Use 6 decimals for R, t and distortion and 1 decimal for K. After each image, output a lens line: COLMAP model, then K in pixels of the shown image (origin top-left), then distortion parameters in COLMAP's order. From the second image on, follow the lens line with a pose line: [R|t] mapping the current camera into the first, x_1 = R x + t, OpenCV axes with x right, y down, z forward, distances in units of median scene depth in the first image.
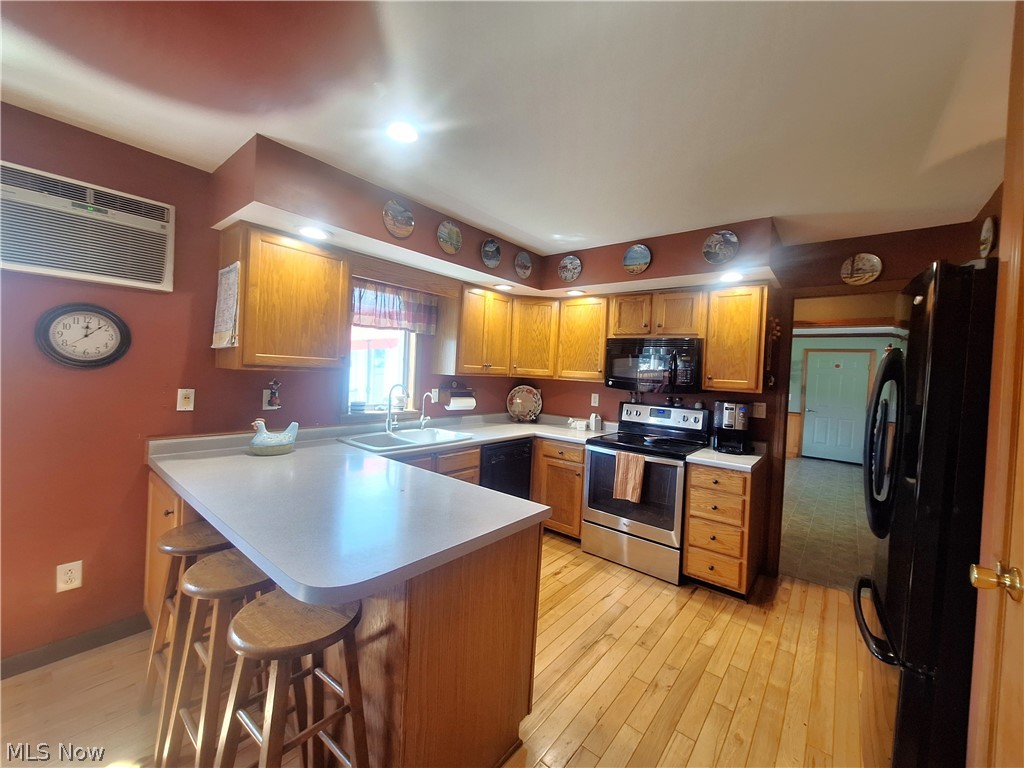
lens RADIAL K [[407.6, 0, 517.5], [0, 407.6, 377.9], [0, 0, 1]] dist [-0.002159, 0.000500]
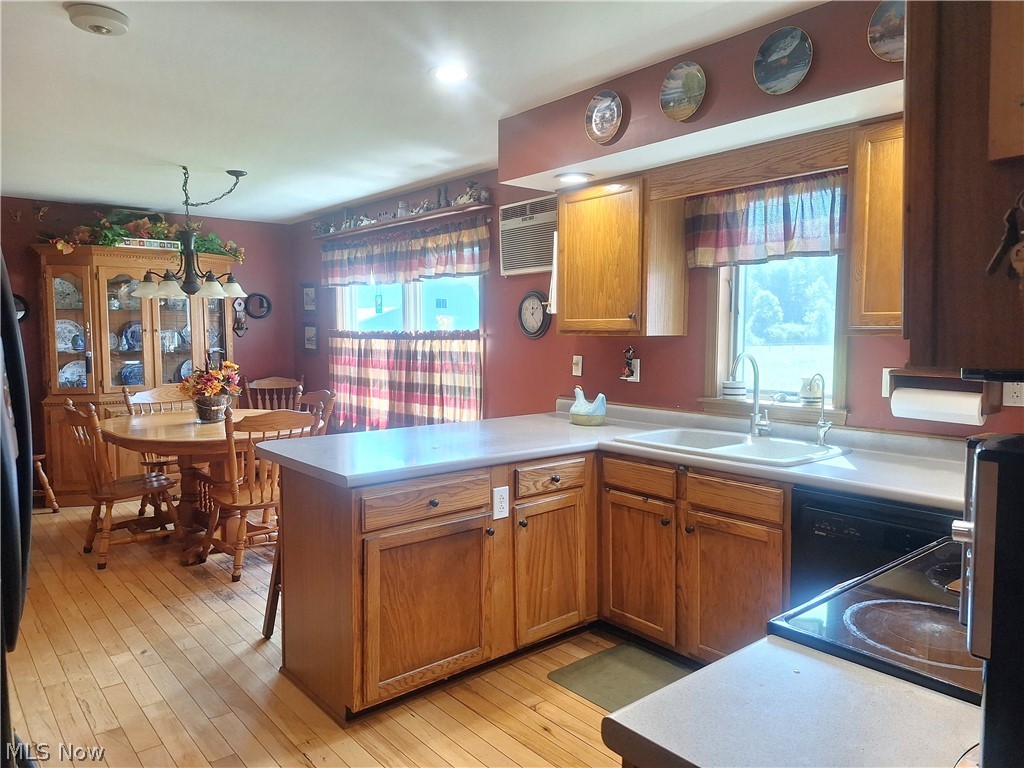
lens RADIAL K [[712.8, 0, 509.2], [0, 712.8, 378.2], [0, 0, 1]] dist [0.072446, -0.046902]
pose [[-0.204367, 0.024051, -0.978599, 0.766126], [-0.018718, 0.999419, 0.028472, 0.025891], [0.978715, 0.024136, -0.203798, 0.852893]]
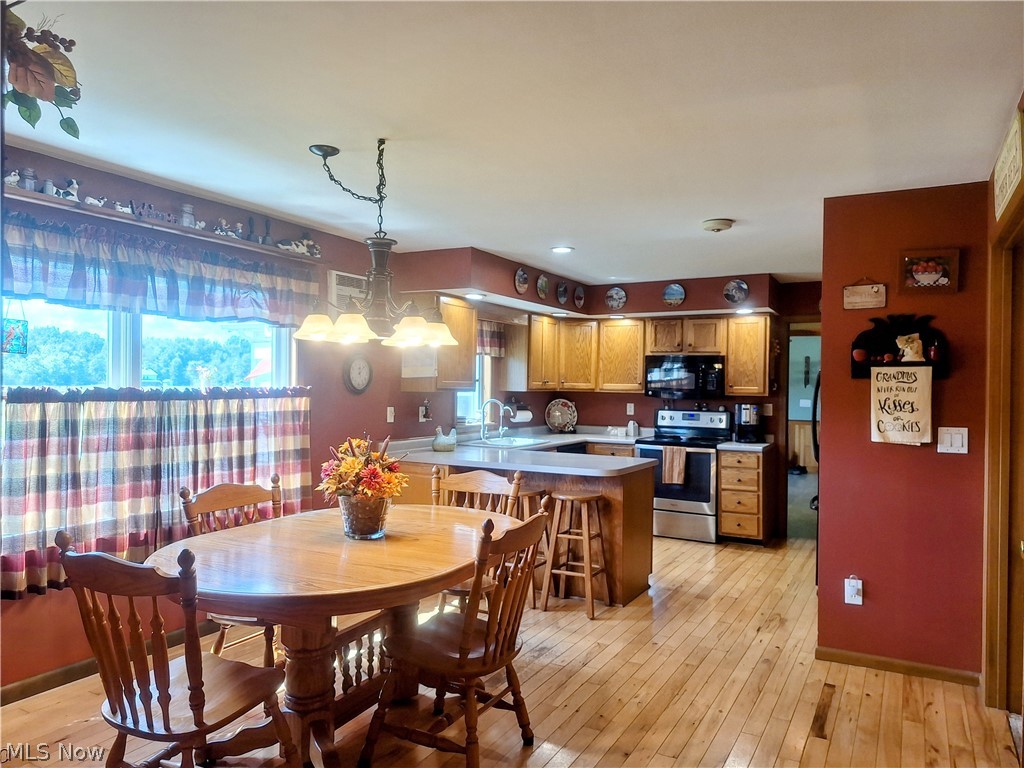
lens RADIAL K [[712.8, 0, 508.7], [0, 712.8, 388.7], [0, 0, 1]] dist [0.072446, -0.046902]
pose [[0.985201, -0.035477, 0.167692, -0.580194], [0.036477, 0.999330, -0.002890, -0.010149], [-0.167477, 0.008964, 0.985835, -1.081296]]
